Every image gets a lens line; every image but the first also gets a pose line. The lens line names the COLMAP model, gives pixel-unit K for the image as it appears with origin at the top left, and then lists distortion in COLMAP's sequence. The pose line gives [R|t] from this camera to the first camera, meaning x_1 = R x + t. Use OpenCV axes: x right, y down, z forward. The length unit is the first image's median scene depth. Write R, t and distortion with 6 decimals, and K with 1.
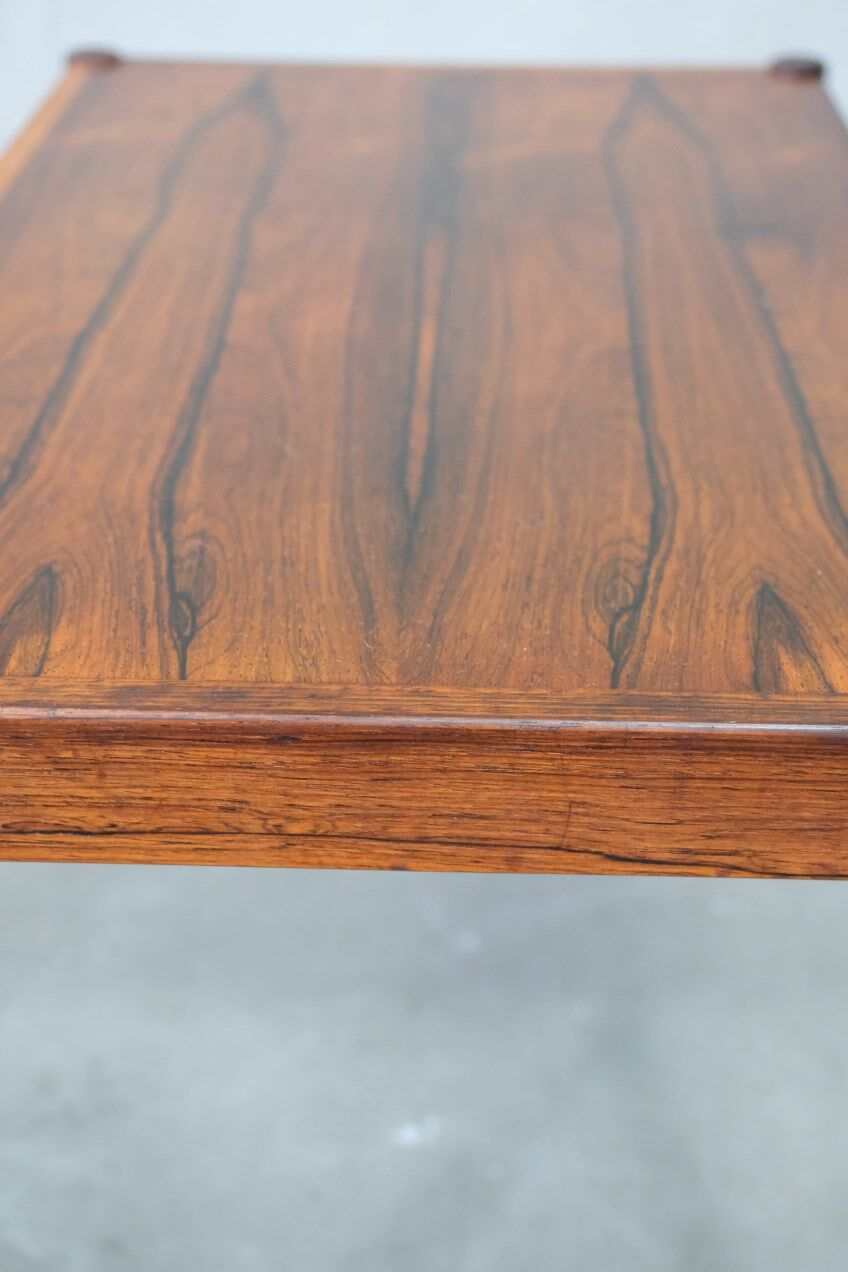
lens RADIAL K [[1708.7, 0, 430.5], [0, 1708.7, 636.9], [0, 0, 1]] dist [0.090225, 0.000000]
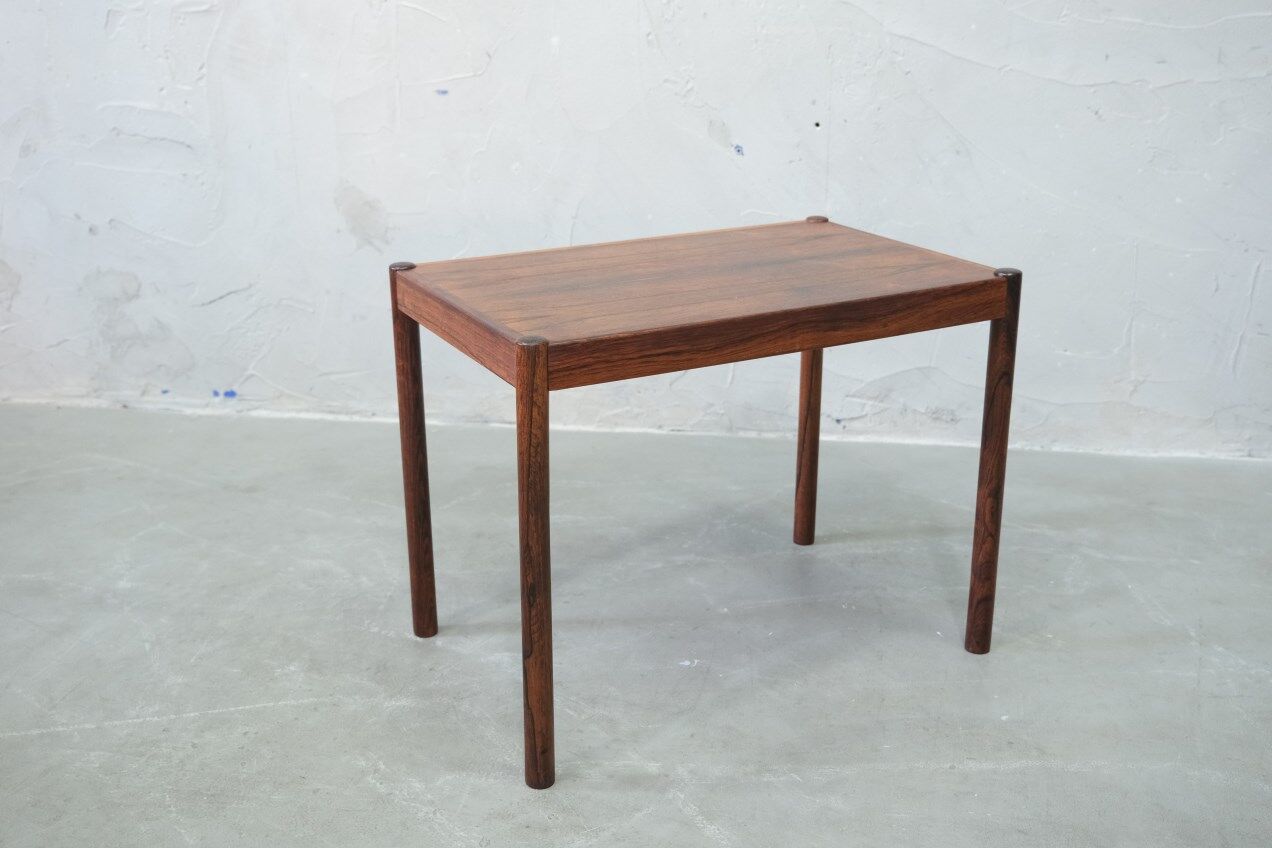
lens RADIAL K [[1353.2, 0, 645.0], [0, 1353.2, 417.2], [0, 0, 1]] dist [-0.002793, 0.000000]
pose [[0.501168, 0.277540, -0.819635, 2.674983], [-0.461652, 0.886878, 0.018030, 0.014382], [0.731920, 0.369350, 0.572602, -0.431734]]
